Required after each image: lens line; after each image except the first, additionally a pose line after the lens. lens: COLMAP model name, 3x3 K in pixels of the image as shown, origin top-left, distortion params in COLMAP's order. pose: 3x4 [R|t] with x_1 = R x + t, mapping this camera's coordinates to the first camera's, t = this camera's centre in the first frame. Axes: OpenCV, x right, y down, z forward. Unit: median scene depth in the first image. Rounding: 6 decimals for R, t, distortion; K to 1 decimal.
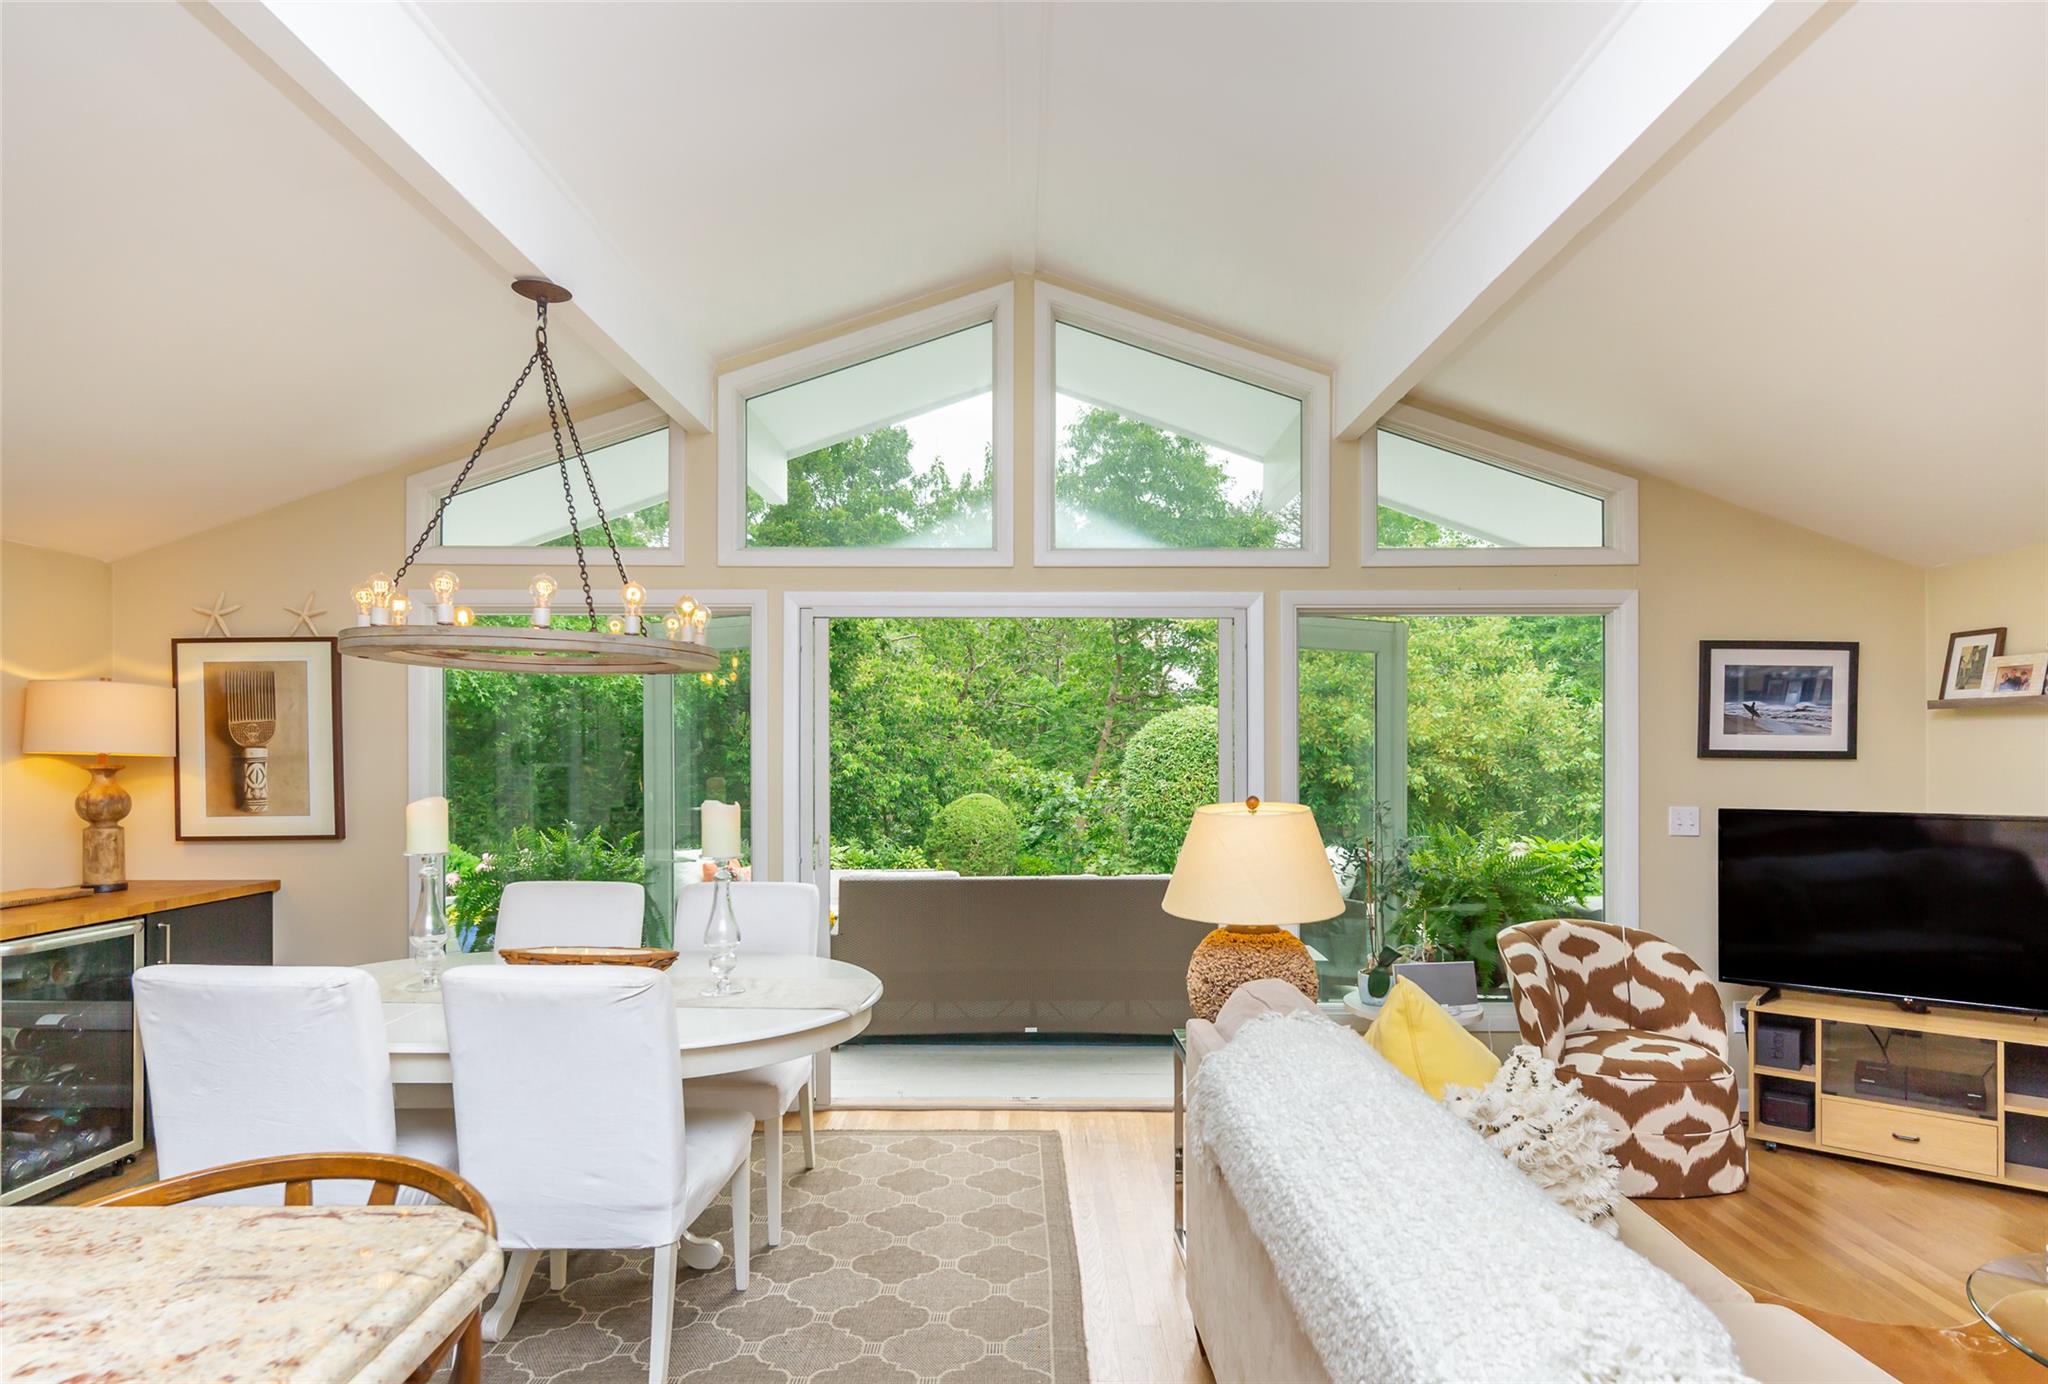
lens RADIAL K [[1108.6, 0, 1058.7], [0, 1108.6, 753.4], [0, 0, 1]] dist [0.034571, -0.018966]
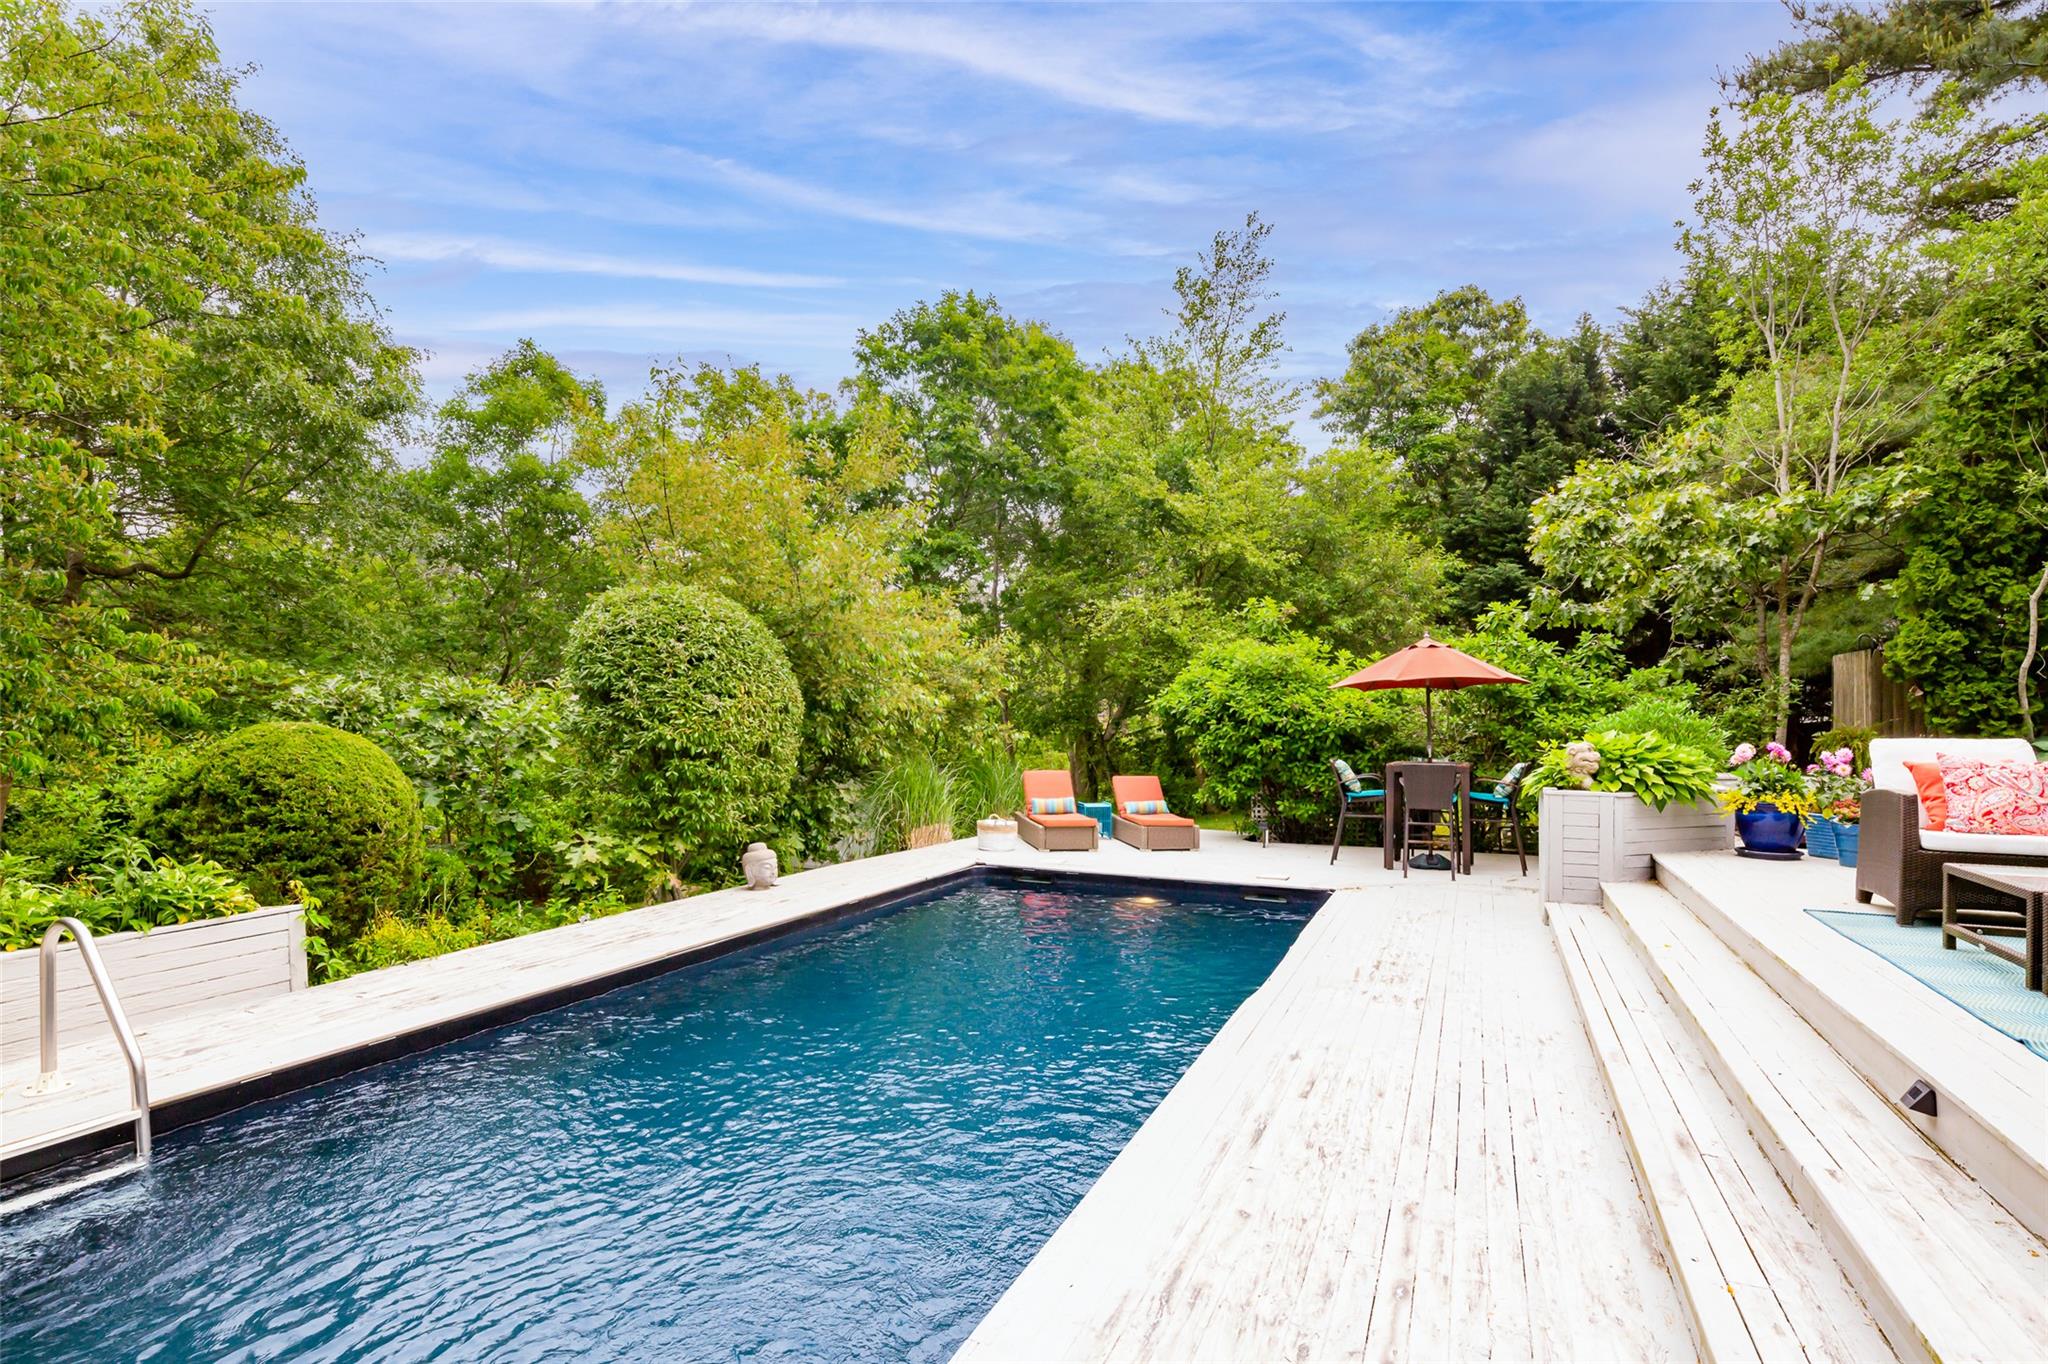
lens RADIAL K [[981.6, 0, 1023.0], [0, 981.6, 729.9], [0, 0, 1]] dist [-0.001062, -0.000497]
pose [[0.437270, -0.012164, 0.899248, -1.287818], [-0.004599, 0.999865, 0.015761, 0.134096], [-0.899318, -0.011027, 0.437155, 2.421001]]
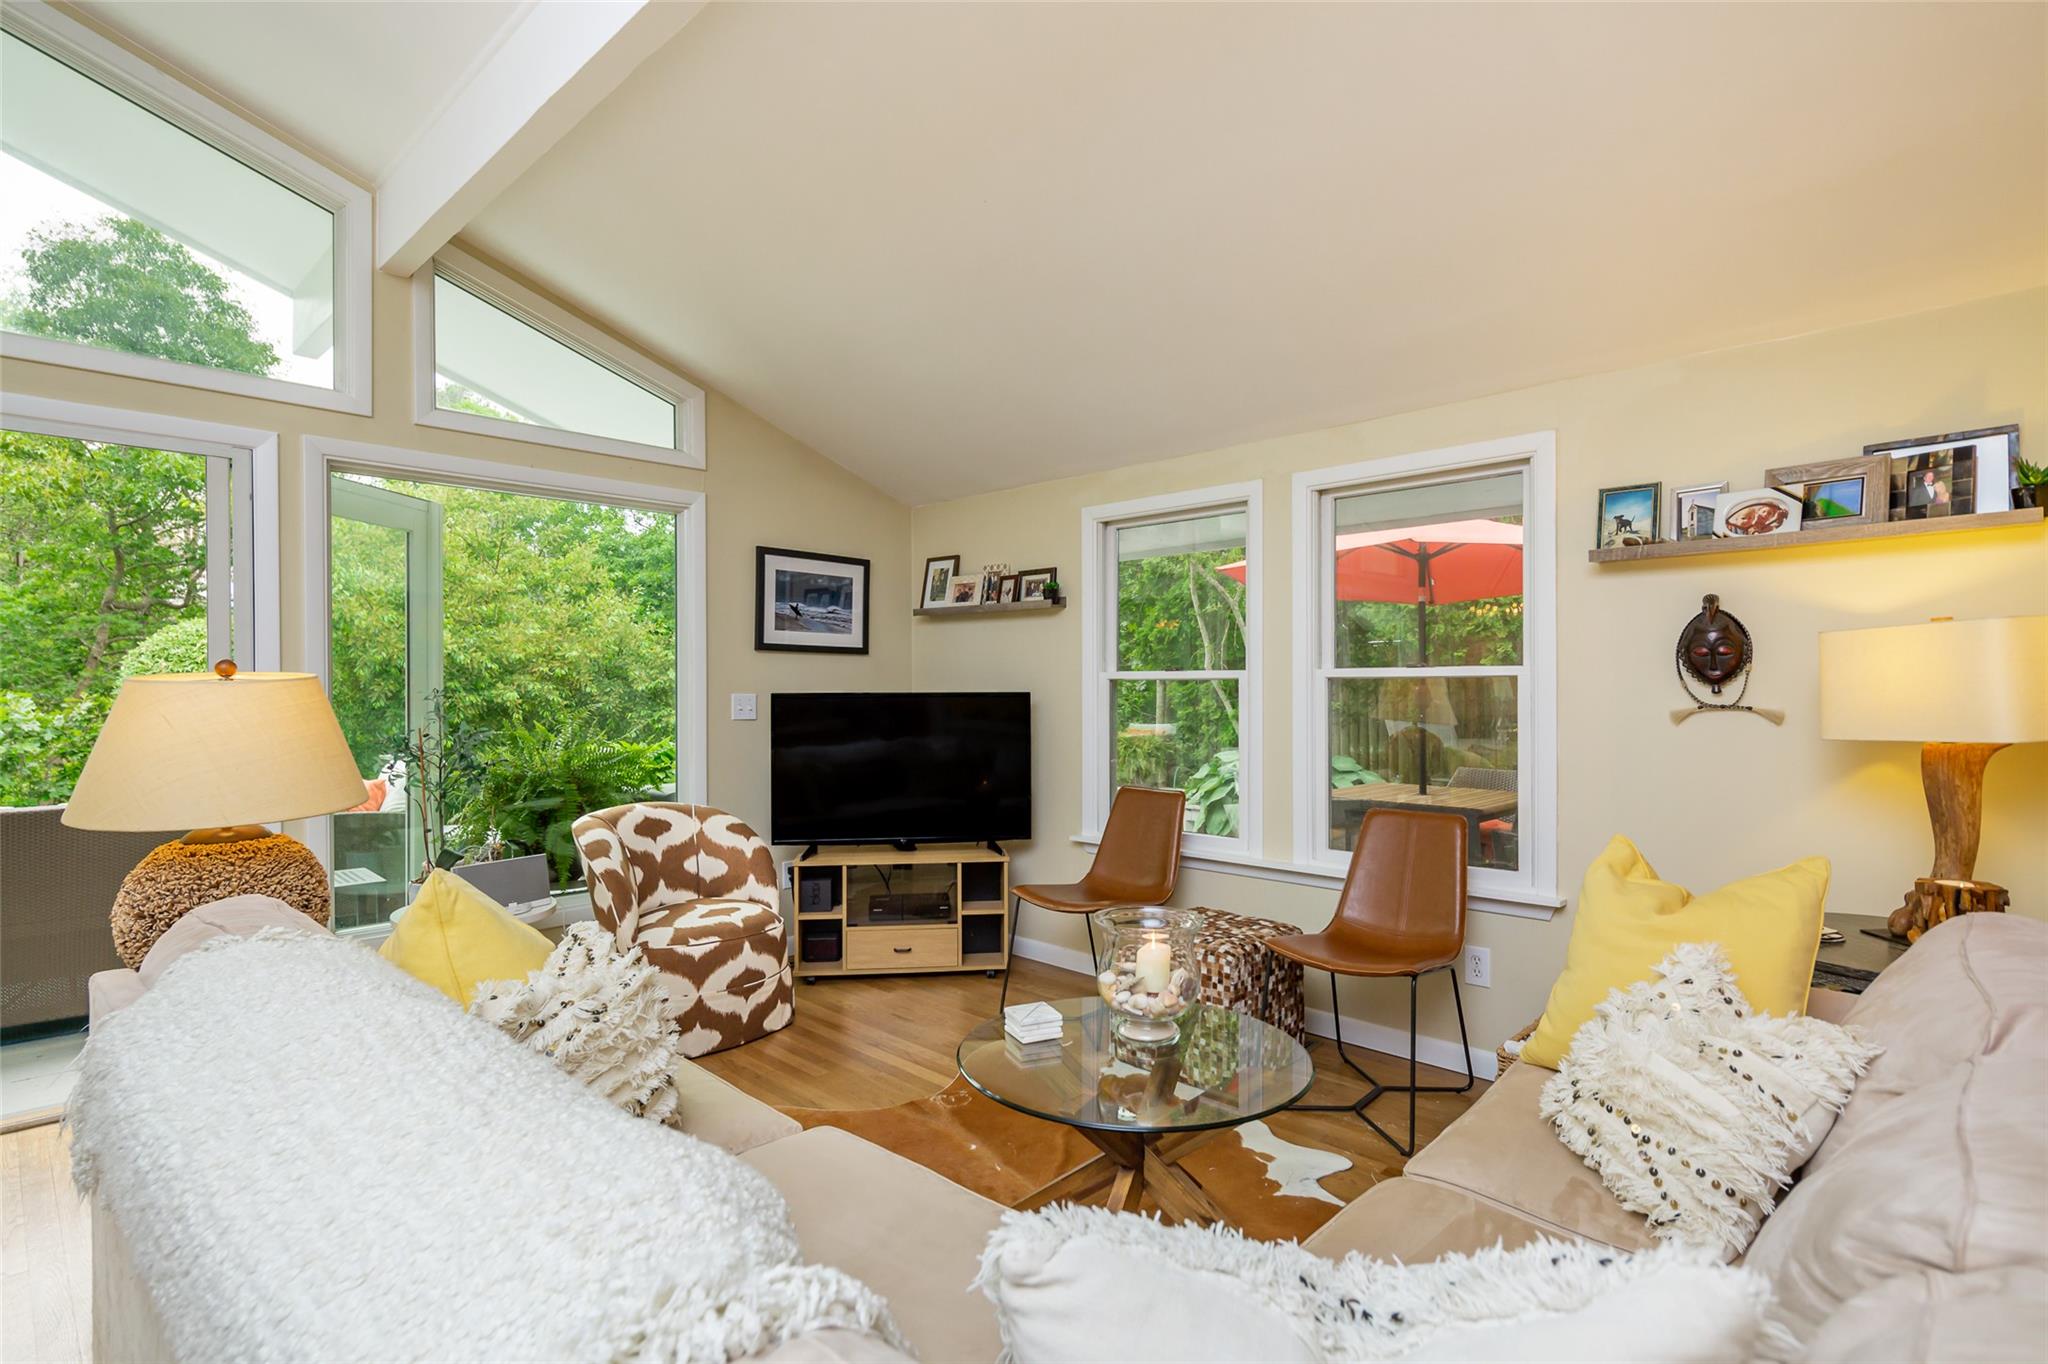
lens RADIAL K [[1005.7, 0, 1024.0], [0, 1005.7, 682.0], [0, 0, 1]] dist [-0.002724, -0.001903]
pose [[0.711285, -0.003511, 0.702895, 0.059080], [0.002971, 0.999994, 0.001988, 0.038907], [-0.702897, 0.000674, 0.711291, 0.101506]]
